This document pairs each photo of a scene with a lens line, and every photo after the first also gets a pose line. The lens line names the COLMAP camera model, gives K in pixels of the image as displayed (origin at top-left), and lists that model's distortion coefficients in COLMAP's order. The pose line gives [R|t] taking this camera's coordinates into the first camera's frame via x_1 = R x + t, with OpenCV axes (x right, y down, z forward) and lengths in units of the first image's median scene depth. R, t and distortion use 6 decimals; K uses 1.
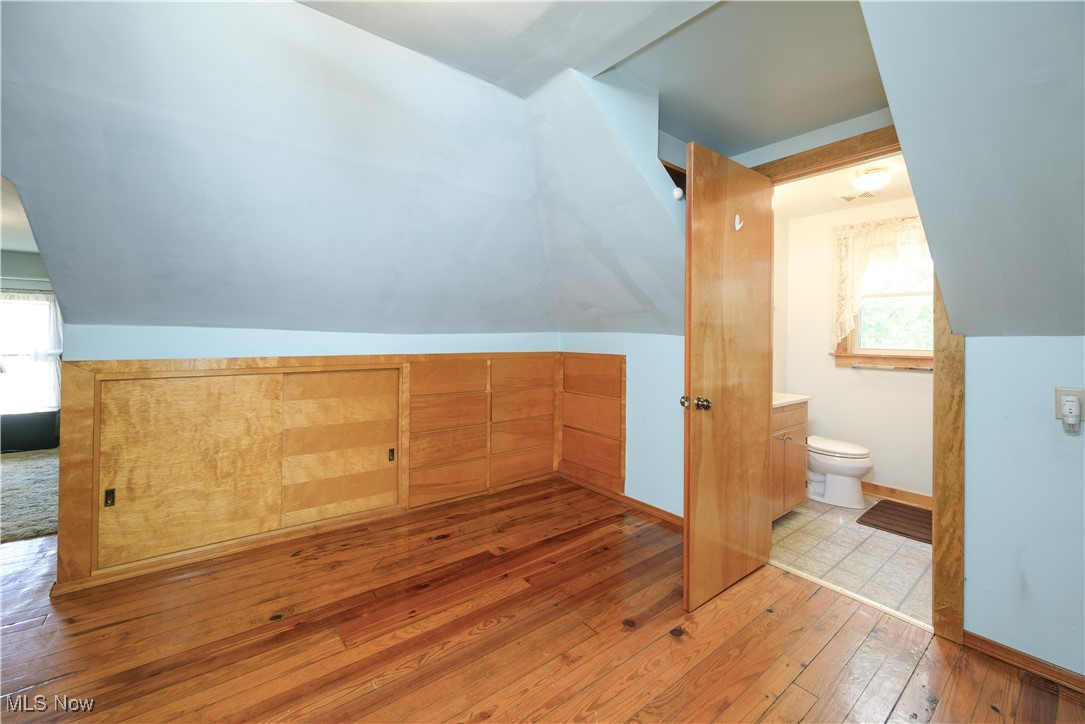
lens RADIAL K [[437.0, 0, 545.8], [0, 437.0, 340.0], [0, 0, 1]] dist [-0.001285, 0.000016]
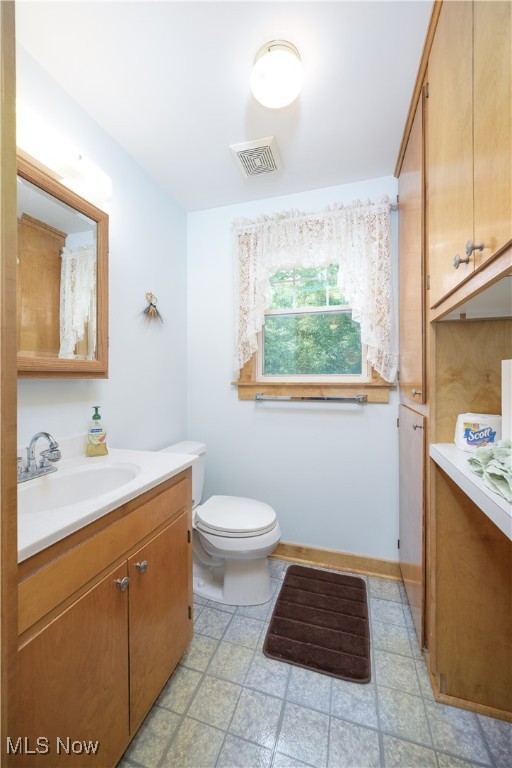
lens RADIAL K [[309.3, 0, 253.8], [0, 309.3, 384.2], [0, 0, 1]] dist [-0.001285, 0.000016]
pose [[0.828616, -0.014743, 0.559623, 0.388950], [0.014005, 0.999886, 0.005604, 0.031686], [-0.559642, 0.003194, 0.828729, 0.543543]]
